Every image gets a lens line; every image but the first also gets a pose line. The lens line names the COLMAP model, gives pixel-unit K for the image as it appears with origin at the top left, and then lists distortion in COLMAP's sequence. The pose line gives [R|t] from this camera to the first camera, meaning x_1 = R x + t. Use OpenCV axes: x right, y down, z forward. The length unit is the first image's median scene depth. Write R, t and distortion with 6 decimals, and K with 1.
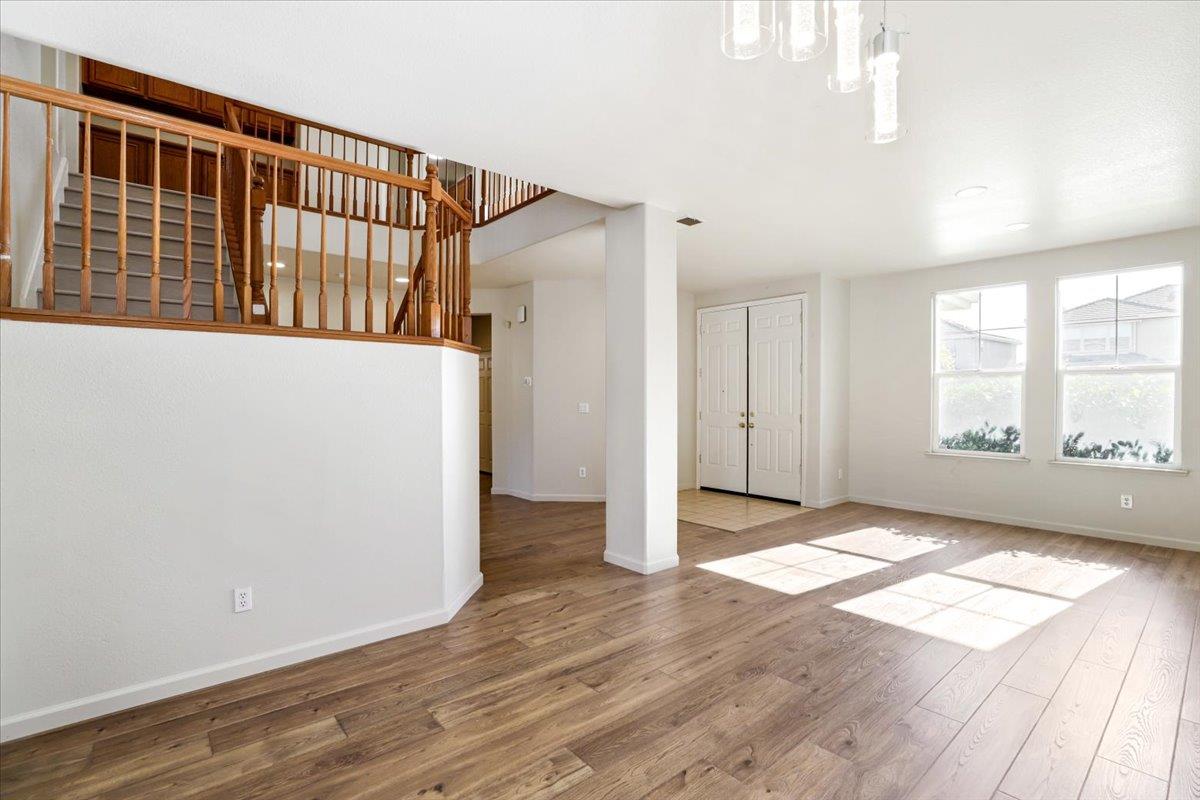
lens RADIAL K [[548.6, 0, 604.5], [0, 548.6, 400.0], [0, 0, 1]] dist [-0.012930, -0.000102]
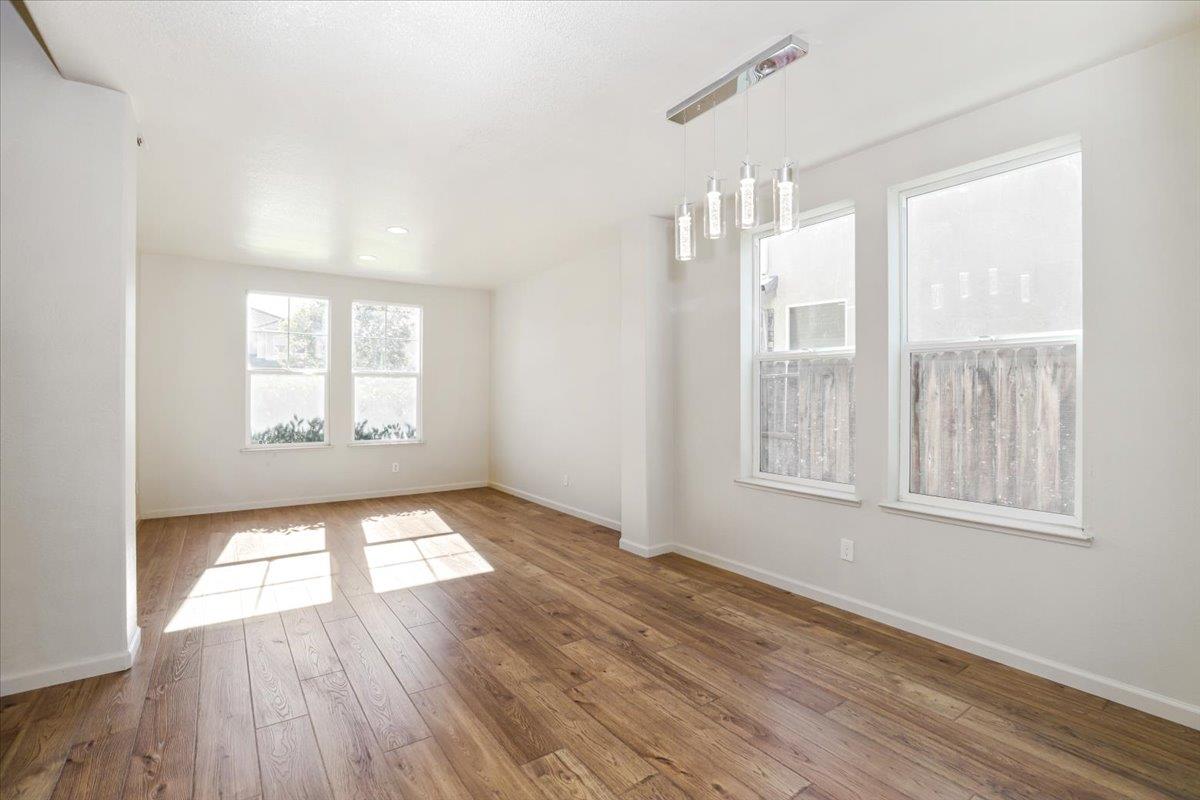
lens RADIAL K [[548.6, 0, 605.0], [0, 548.6, 396.6], [0, 0, 1]] dist [-0.012930, -0.000102]
pose [[0.098355, -0.002995, 0.995147, -0.394077], [0.002240, 0.999994, 0.002788, -0.000349], [-0.995149, 0.001955, 0.098361, 0.304246]]
